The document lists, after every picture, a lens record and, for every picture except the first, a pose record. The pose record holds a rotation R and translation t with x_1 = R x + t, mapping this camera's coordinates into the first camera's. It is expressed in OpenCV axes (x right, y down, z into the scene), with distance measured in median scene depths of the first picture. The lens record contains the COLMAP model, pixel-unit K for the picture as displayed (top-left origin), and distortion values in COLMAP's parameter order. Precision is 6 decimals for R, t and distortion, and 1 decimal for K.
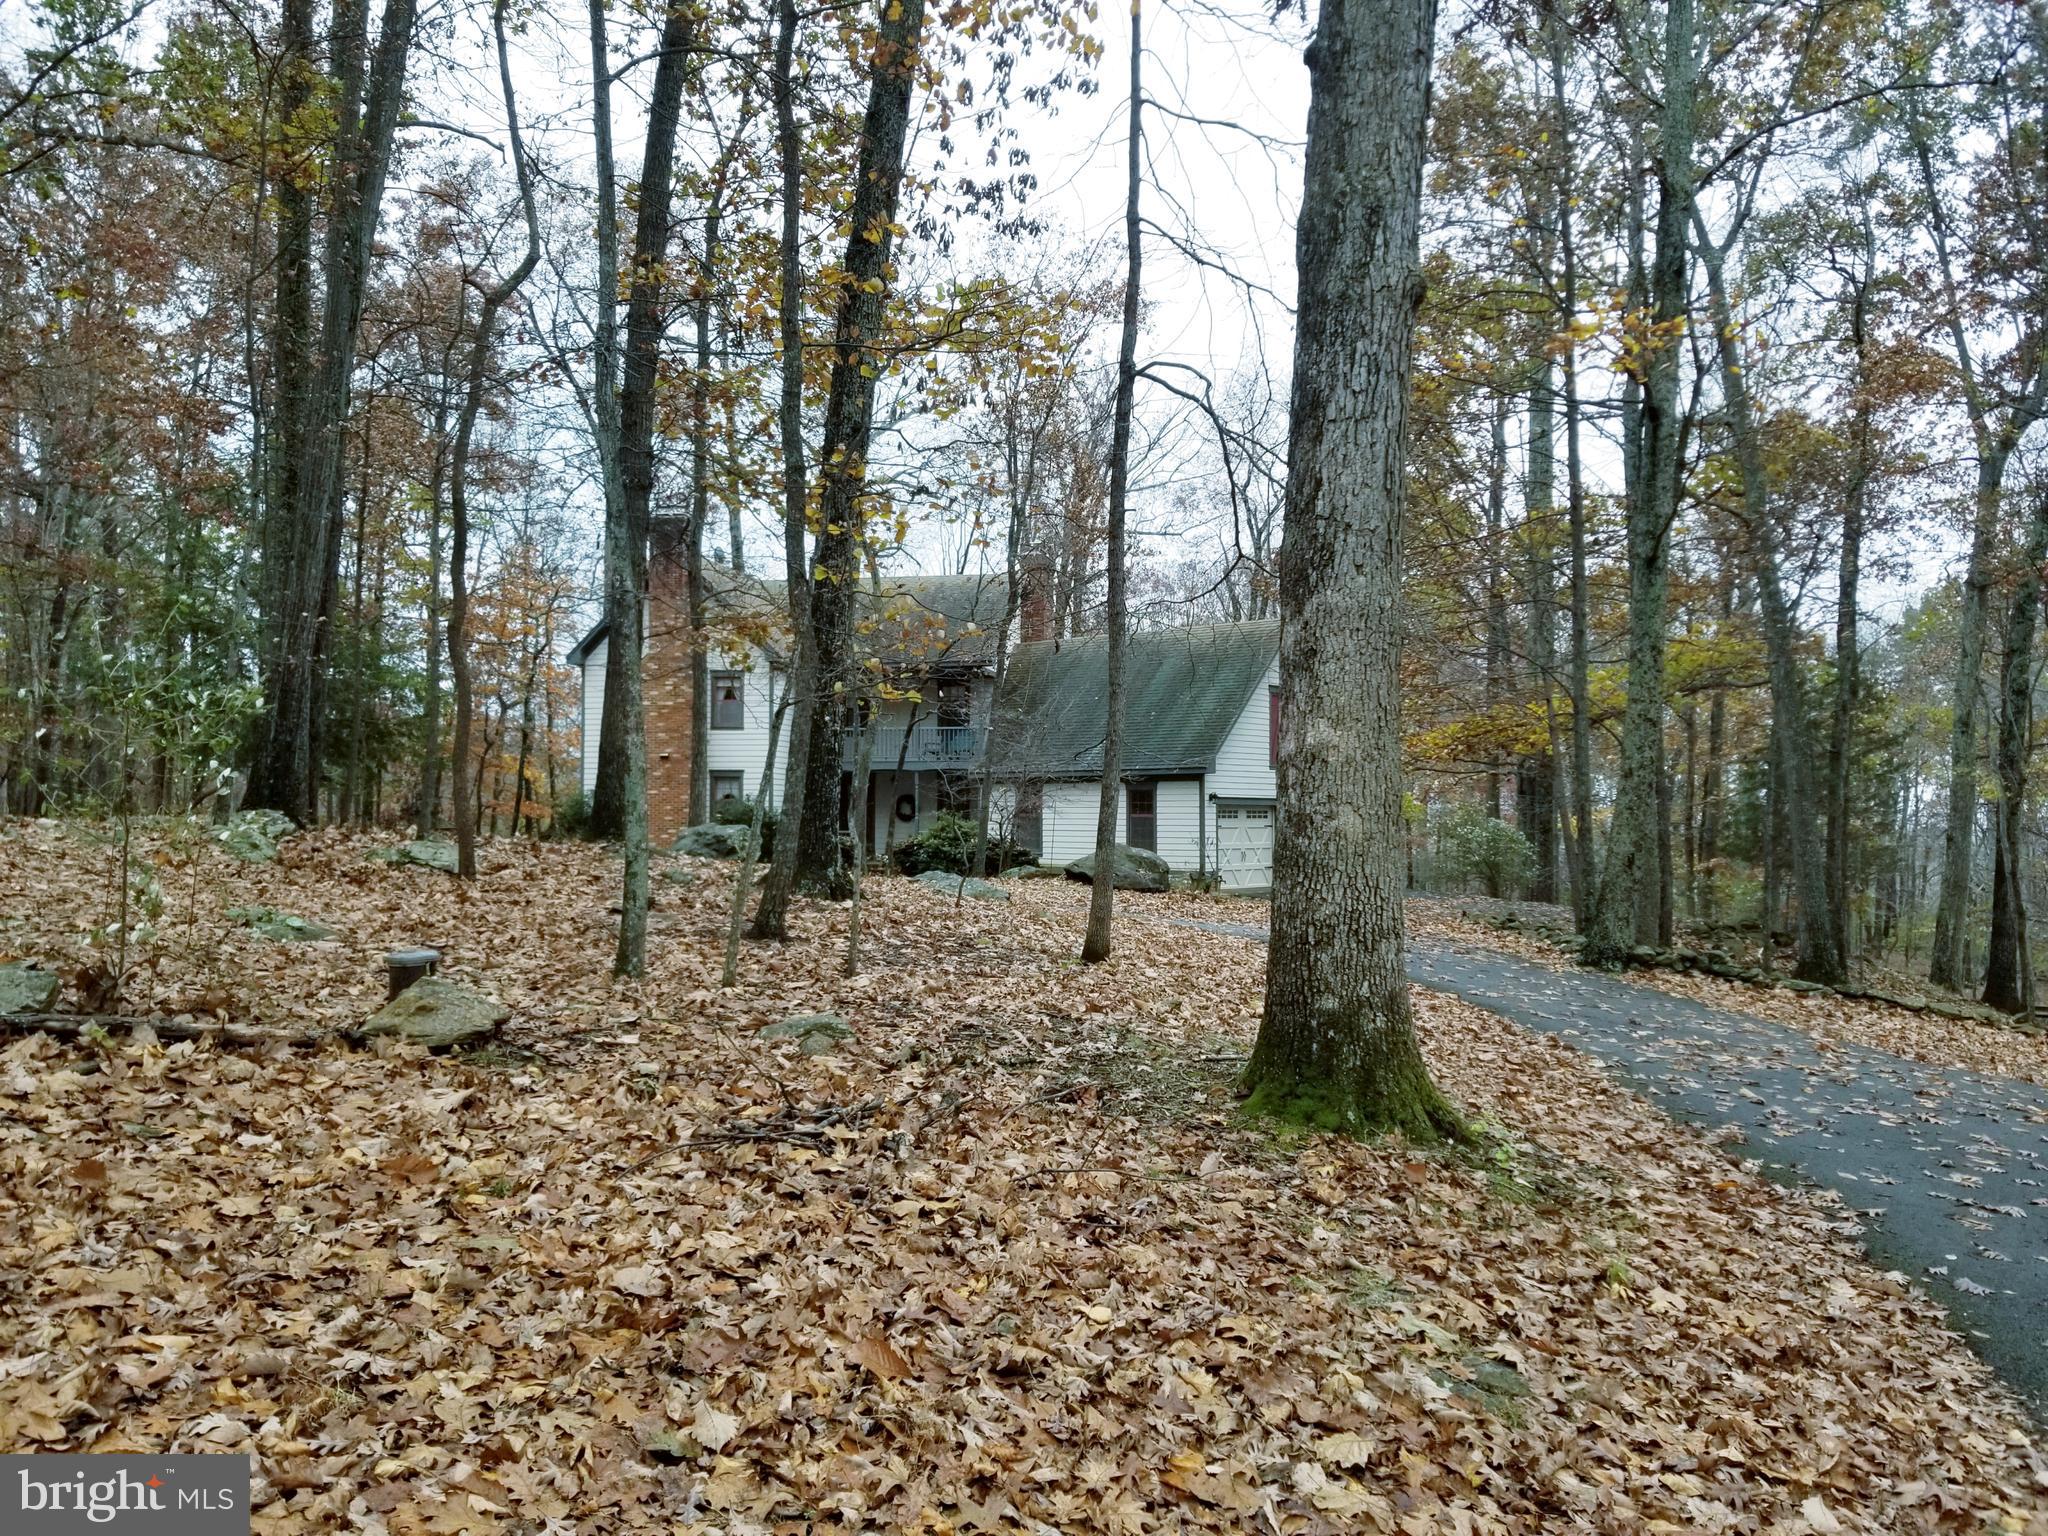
lens RADIAL K [[1561.7, 0, 1024.0], [0, 1561.7, 768.0], [0, 0, 1]] dist [0.003961, 0.000897]
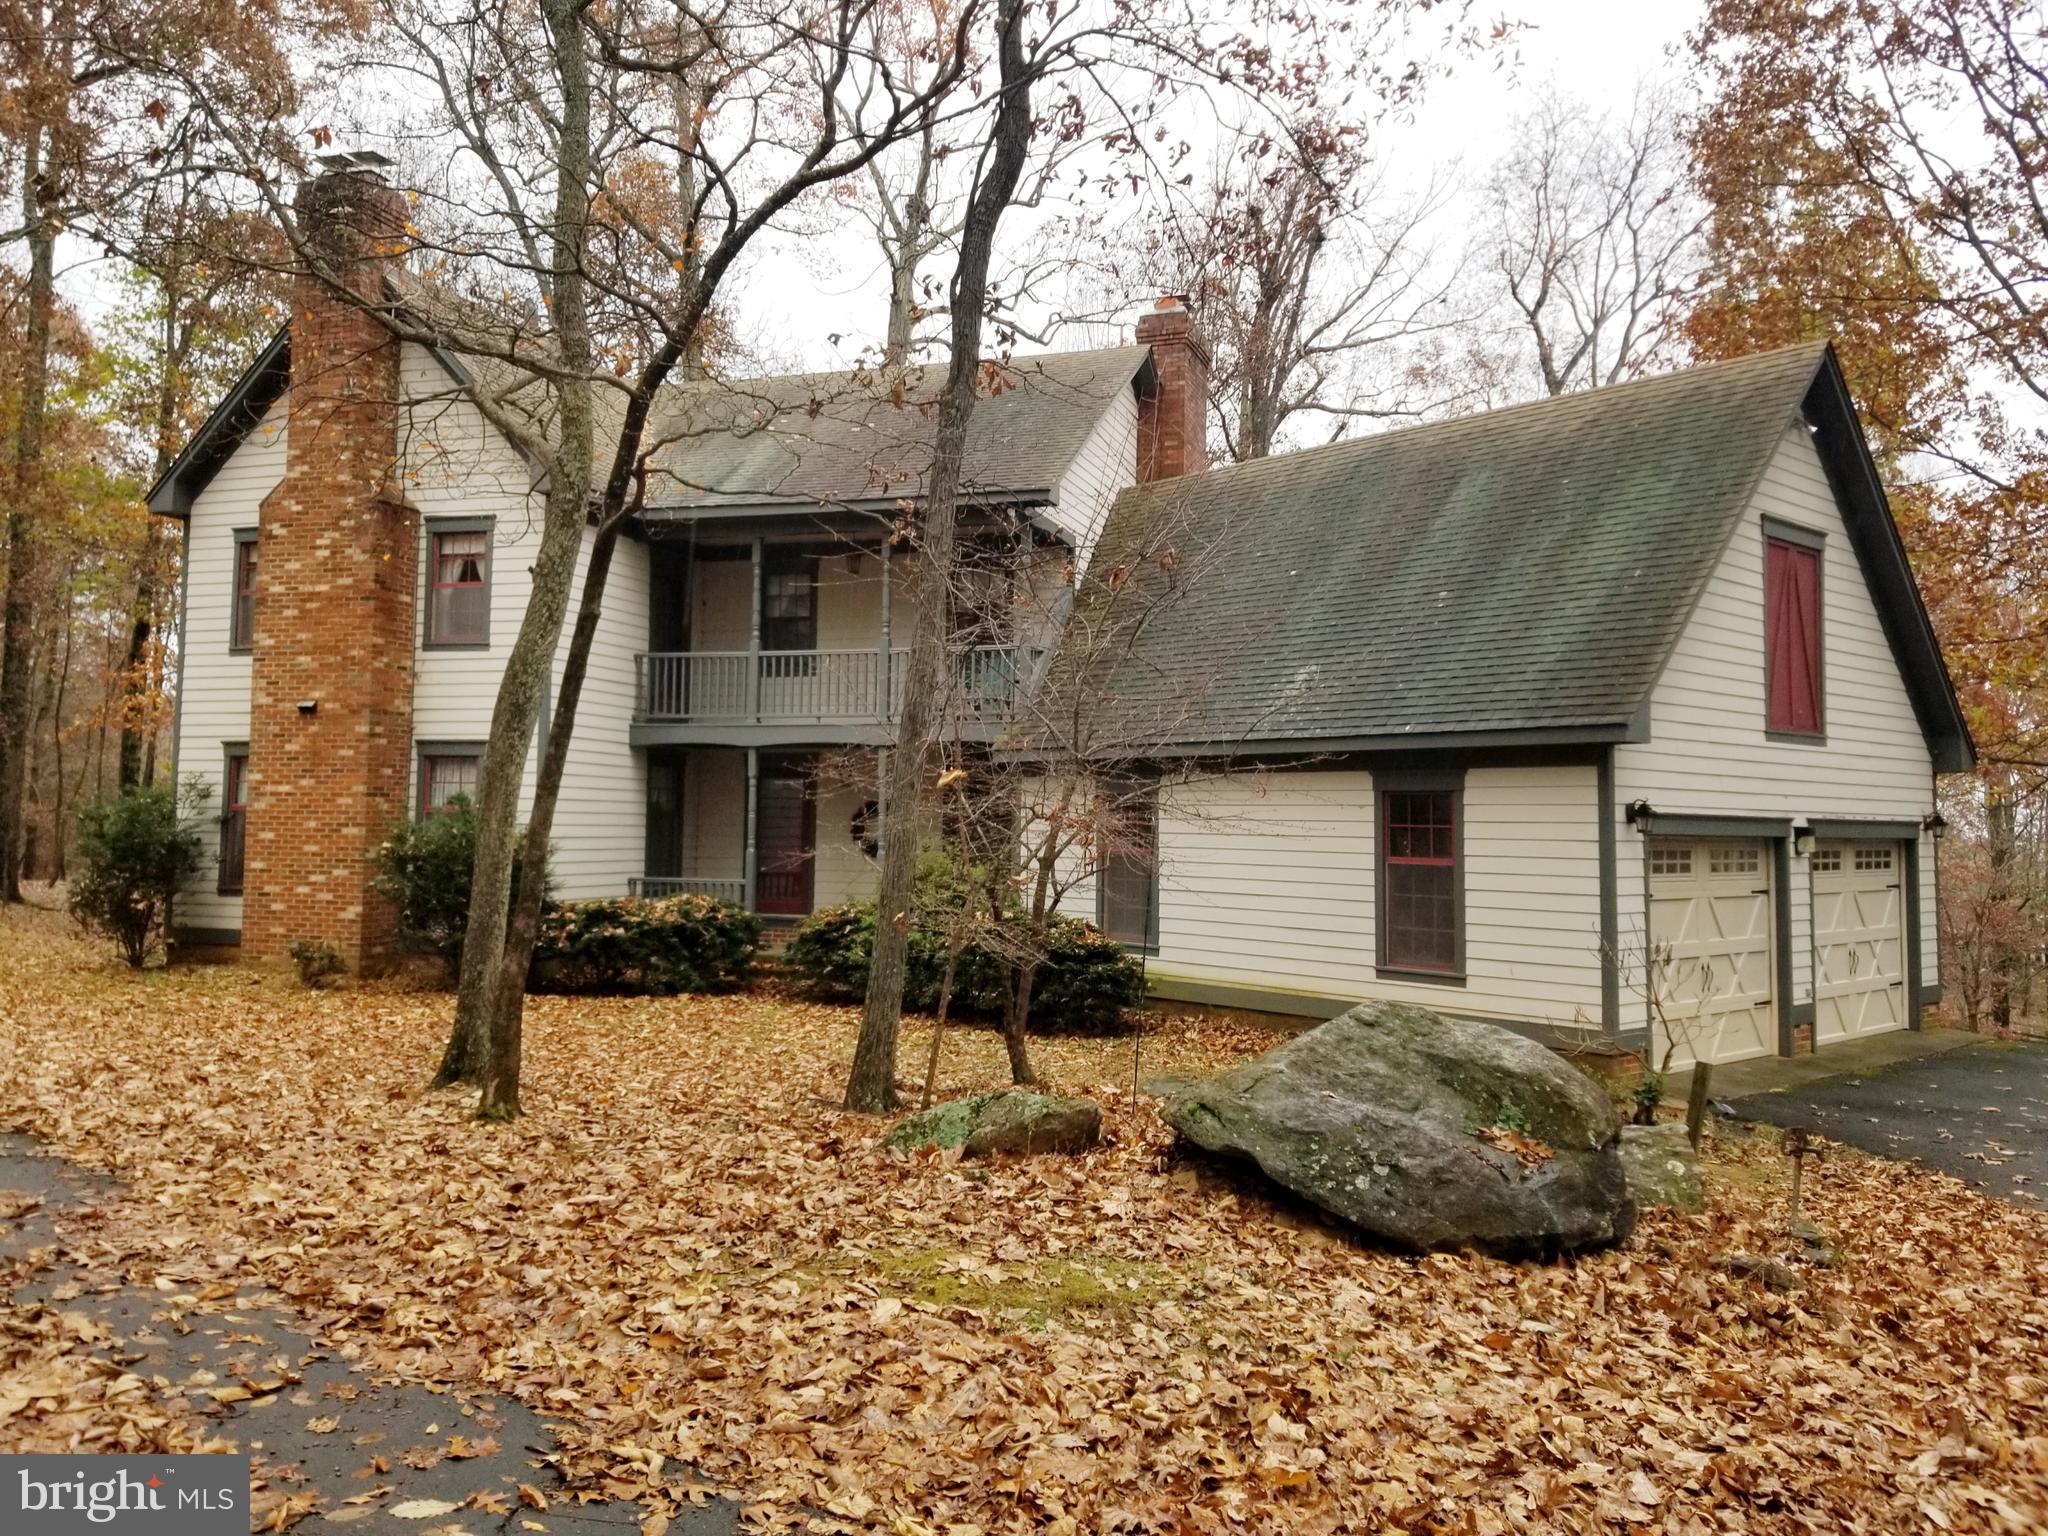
lens RADIAL K [[1561.7, 0, 1024.0], [0, 1561.7, 768.0], [0, 0, 1]] dist [0.003961, 0.000897]
pose [[0.992956, 0.008095, -0.118206, 0.025038], [-0.008747, 0.999949, -0.004995, 0.011002], [0.118159, 0.005994, 0.992977, 0.602993]]
